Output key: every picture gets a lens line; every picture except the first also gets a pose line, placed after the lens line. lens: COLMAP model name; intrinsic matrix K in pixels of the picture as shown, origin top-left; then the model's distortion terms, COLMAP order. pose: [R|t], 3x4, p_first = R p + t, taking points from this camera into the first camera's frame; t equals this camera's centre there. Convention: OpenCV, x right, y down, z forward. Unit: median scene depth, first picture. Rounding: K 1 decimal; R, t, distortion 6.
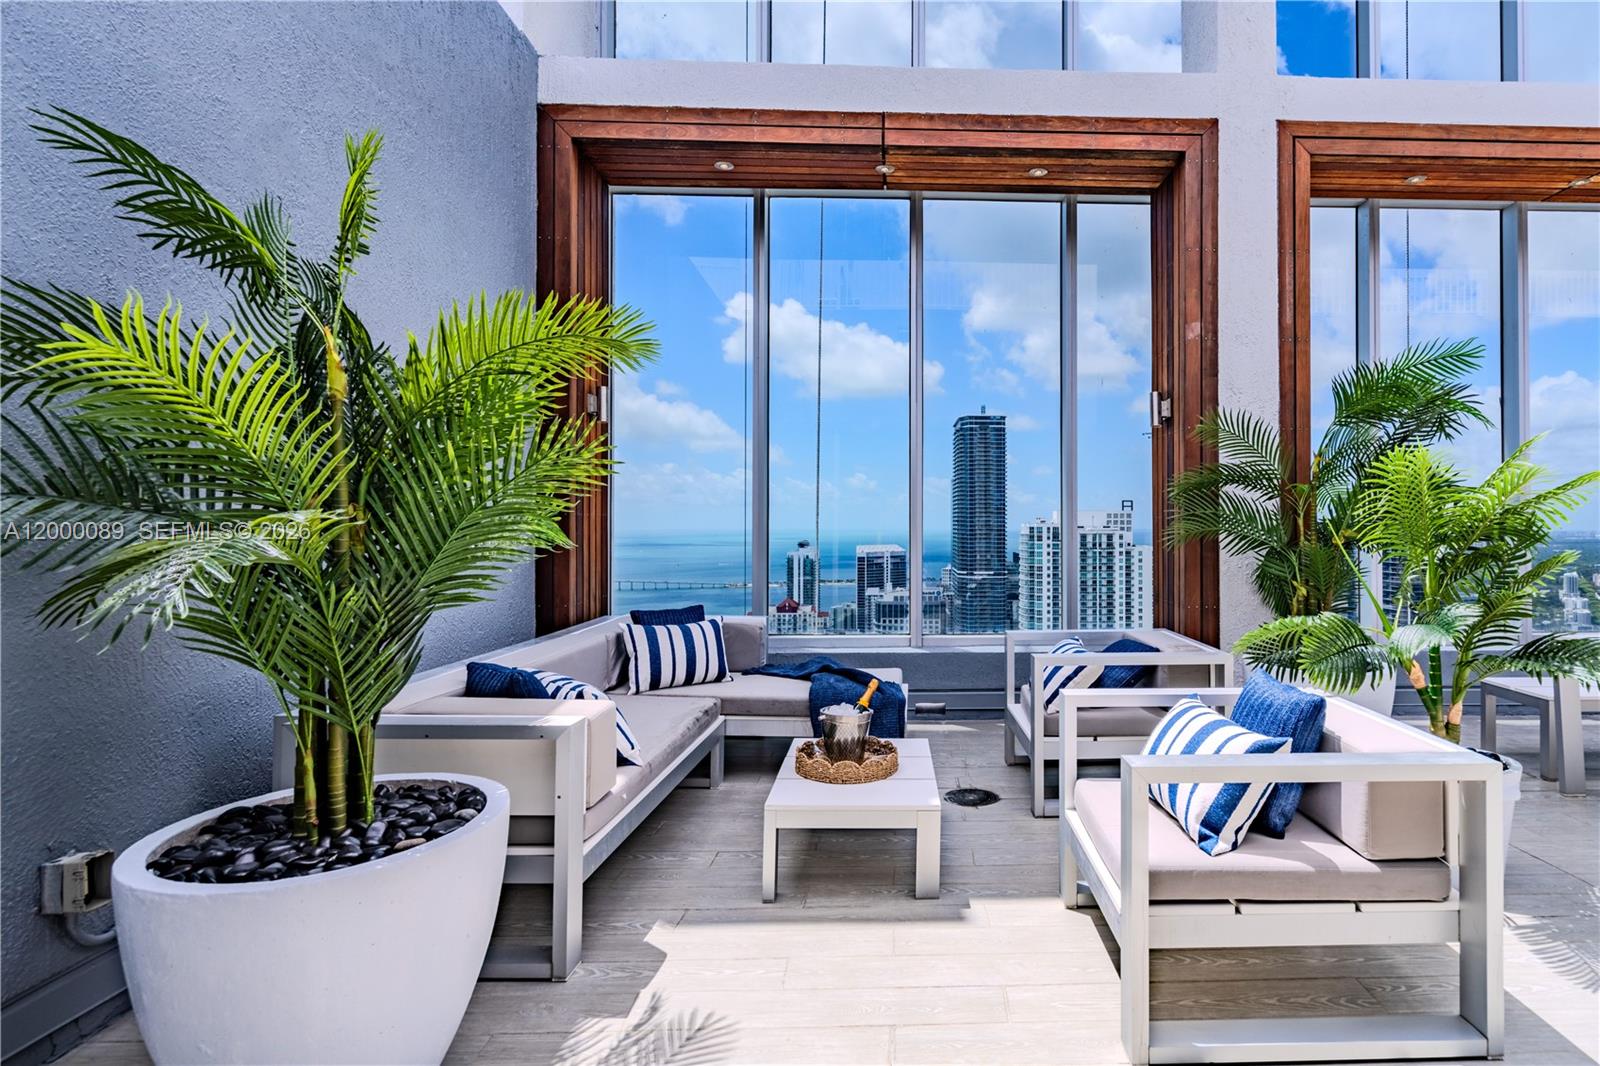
lens RADIAL K [[822.9, 0, 949.6], [0, 822.9, 537.7], [0, 0, 1]] dist [0.001618, 0.000047]
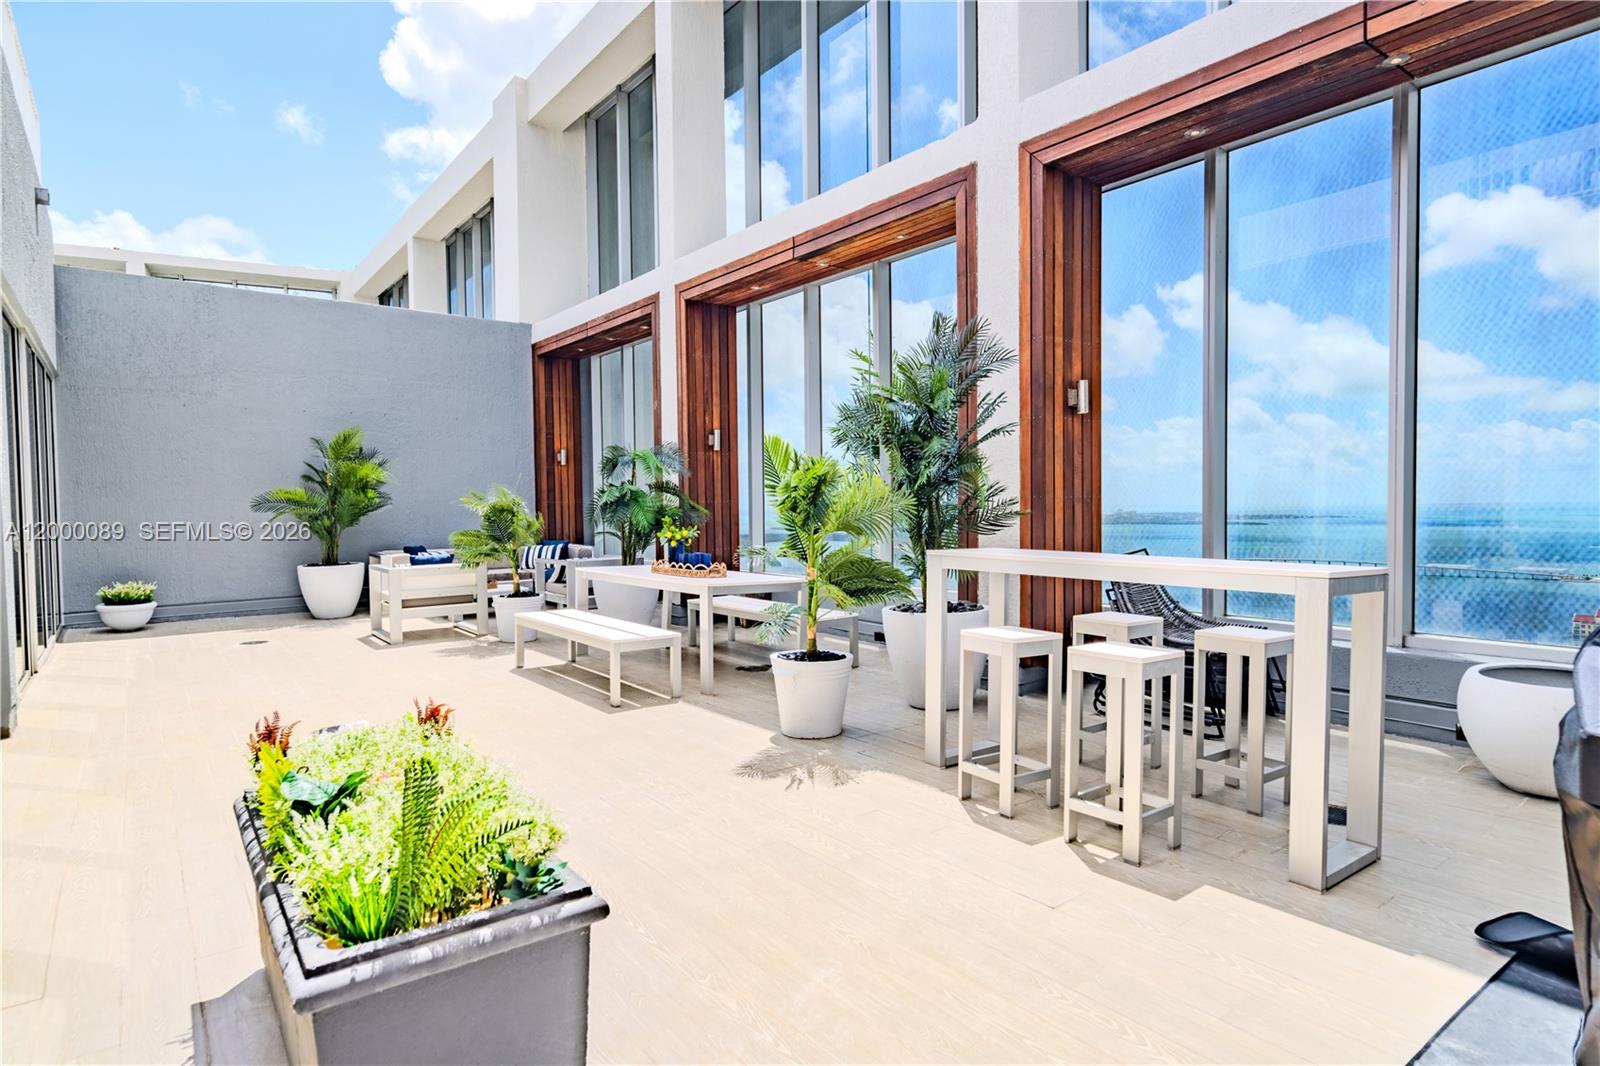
lens RADIAL K [[889.1, 0, 799.7], [0, 889.1, 516.3], [0, 0, 1]] dist [0.006671, 0.001664]
pose [[0.552908, 0.013751, -0.833129, 0.379577], [-0.008271, 0.999905, 0.011014, -0.003360], [0.833201, 0.000801, 0.552969, 0.024193]]
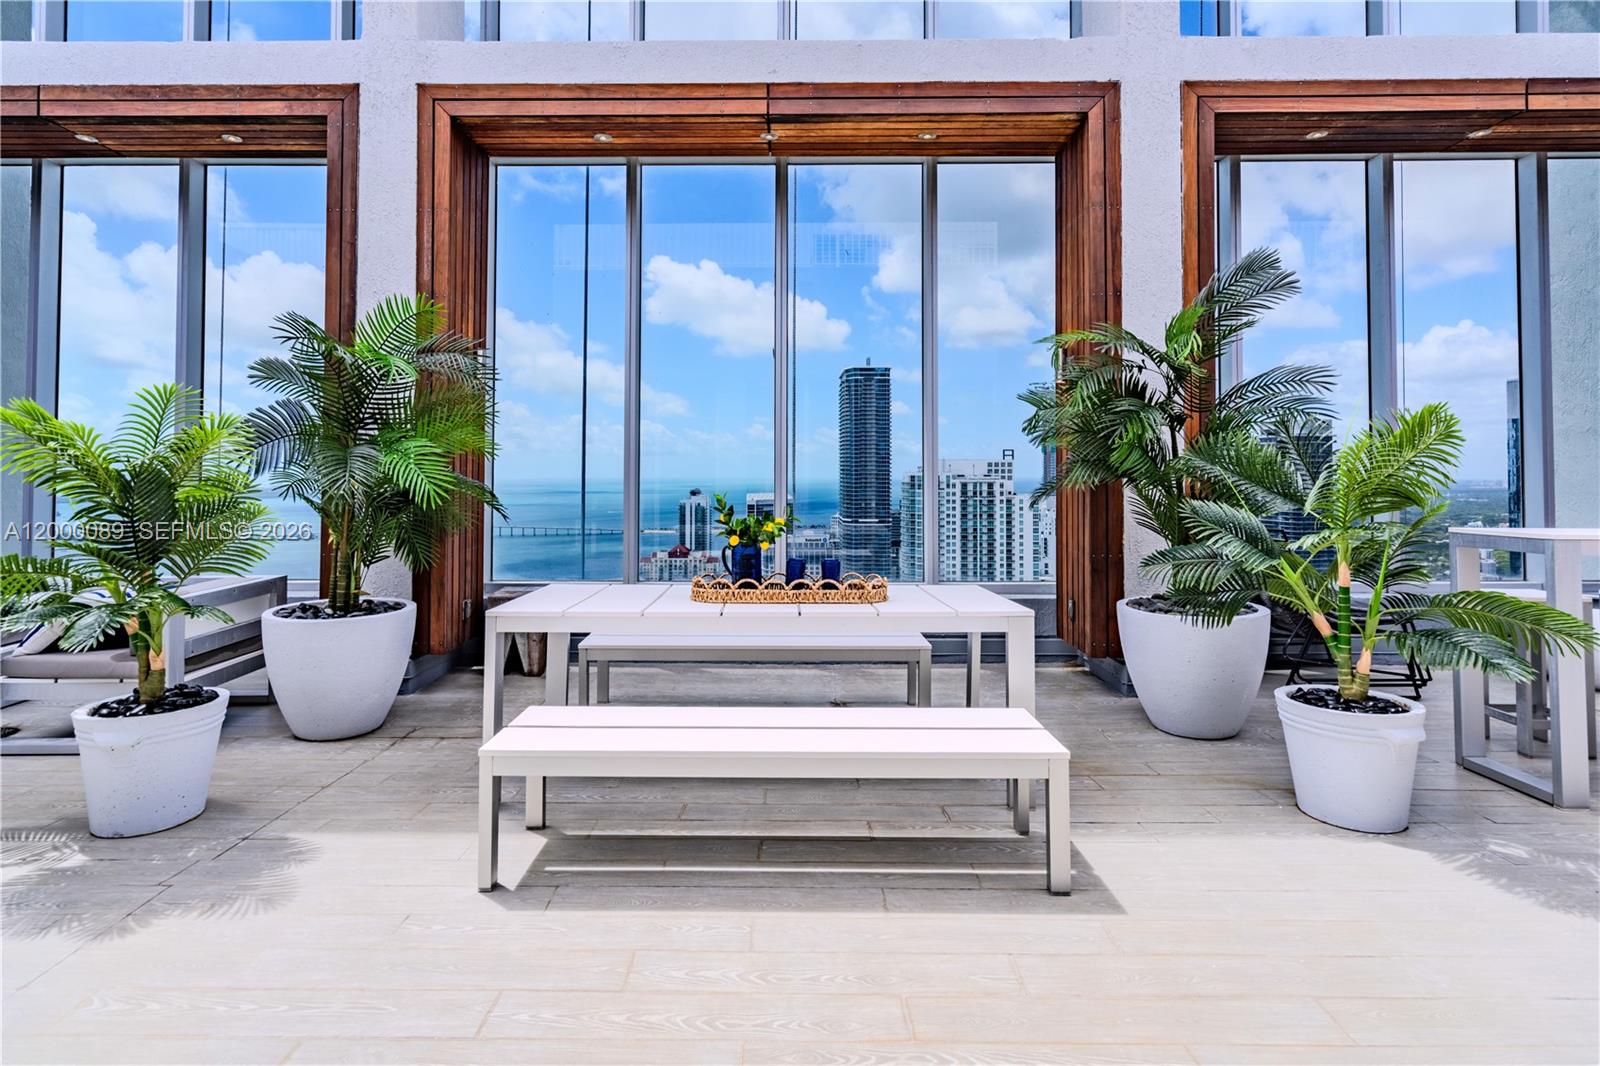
lens RADIAL K [[796.2, 0, 796.0], [0, 796.2, 452.9], [0, 0, 1]] dist [0.004123, 0.000374]
pose [[0.998540, -0.001456, -0.053999, 0.159089], [-0.000789, 0.999137, -0.041525, -0.001404], [0.054013, 0.041507, 0.997677, 0.009643]]
